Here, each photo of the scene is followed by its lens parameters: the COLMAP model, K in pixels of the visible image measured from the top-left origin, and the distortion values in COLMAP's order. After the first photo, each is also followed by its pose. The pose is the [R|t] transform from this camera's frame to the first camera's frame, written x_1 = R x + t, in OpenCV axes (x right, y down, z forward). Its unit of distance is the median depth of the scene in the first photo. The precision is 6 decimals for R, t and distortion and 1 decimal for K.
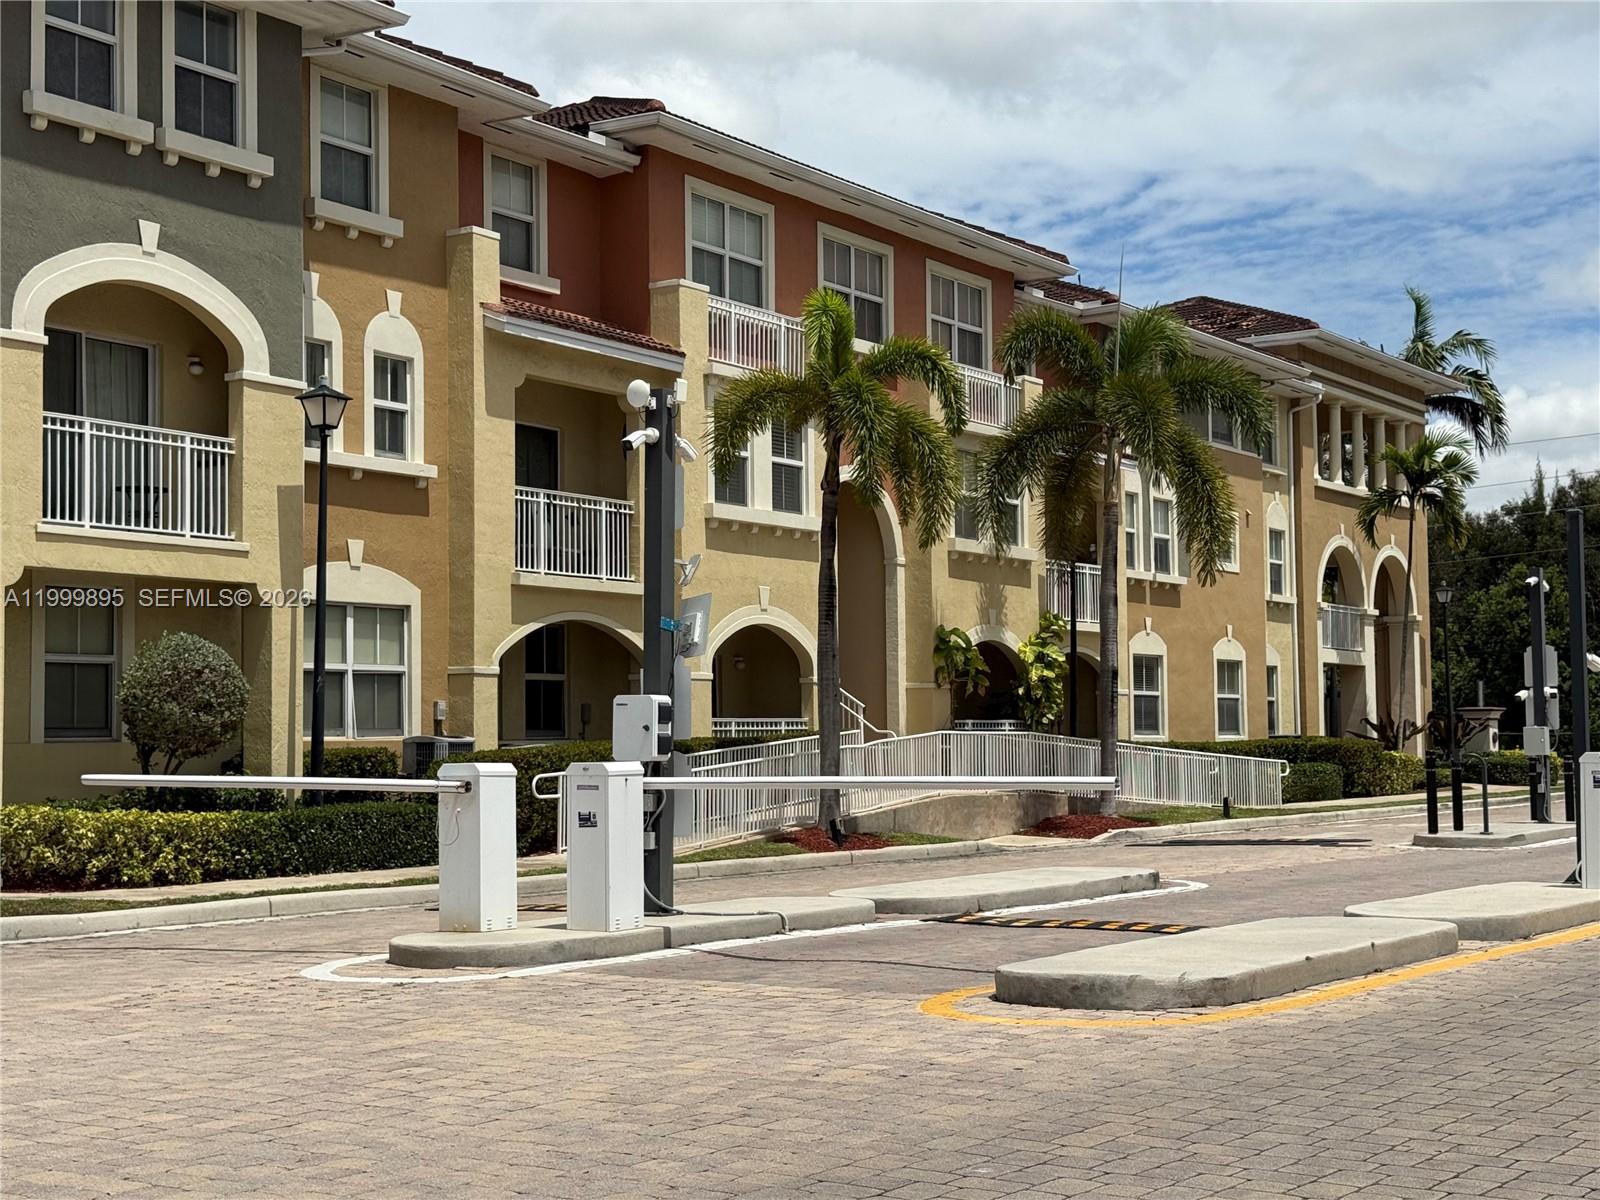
lens RADIAL K [[2190.2, 0, 800.0], [0, 2190.2, 600.0], [0, 0, 1]] dist [0.158675, -0.031970]
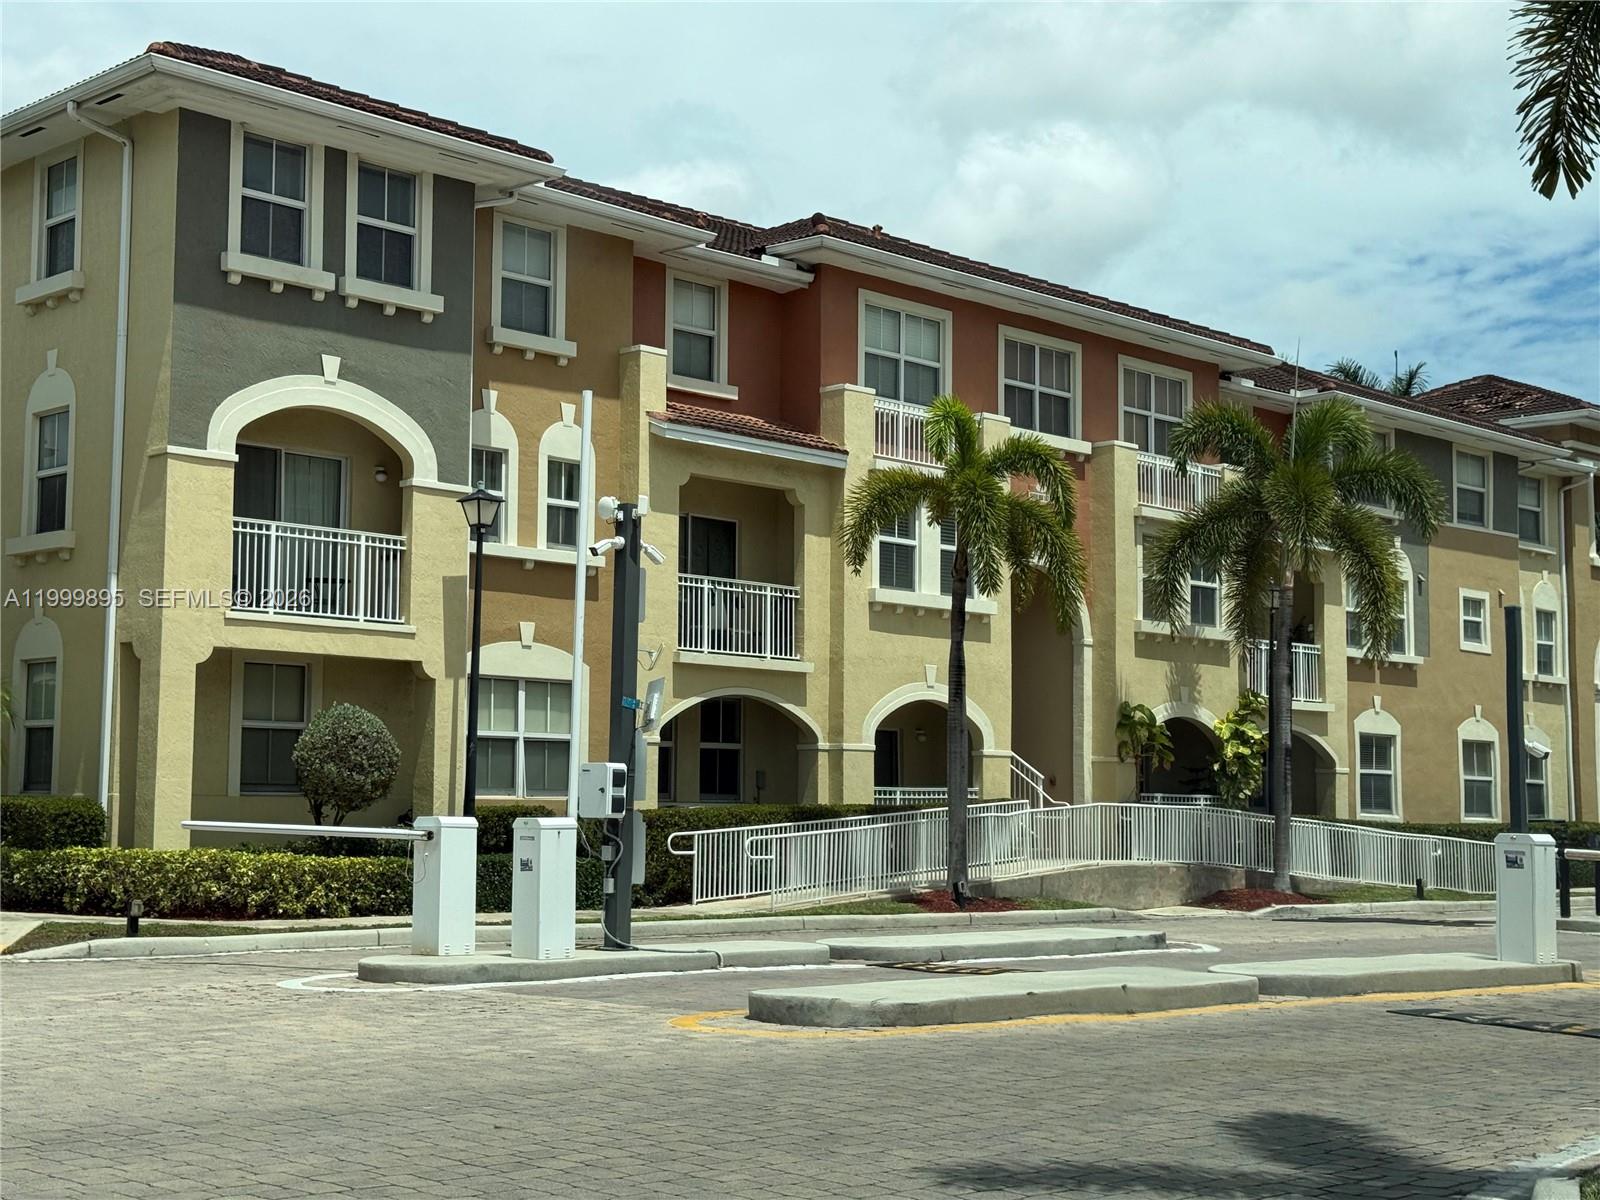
lens RADIAL K [[2201.8, 0, 800.0], [0, 2201.8, 600.0], [0, 0, 1]] dist [-0.006303, 1.551424]
pose [[0.980685, 0.002435, -0.195579, 0.152182], [-0.008576, 0.999496, -0.030555, -0.005073], [0.195406, 0.031642, 0.980212, -0.083489]]
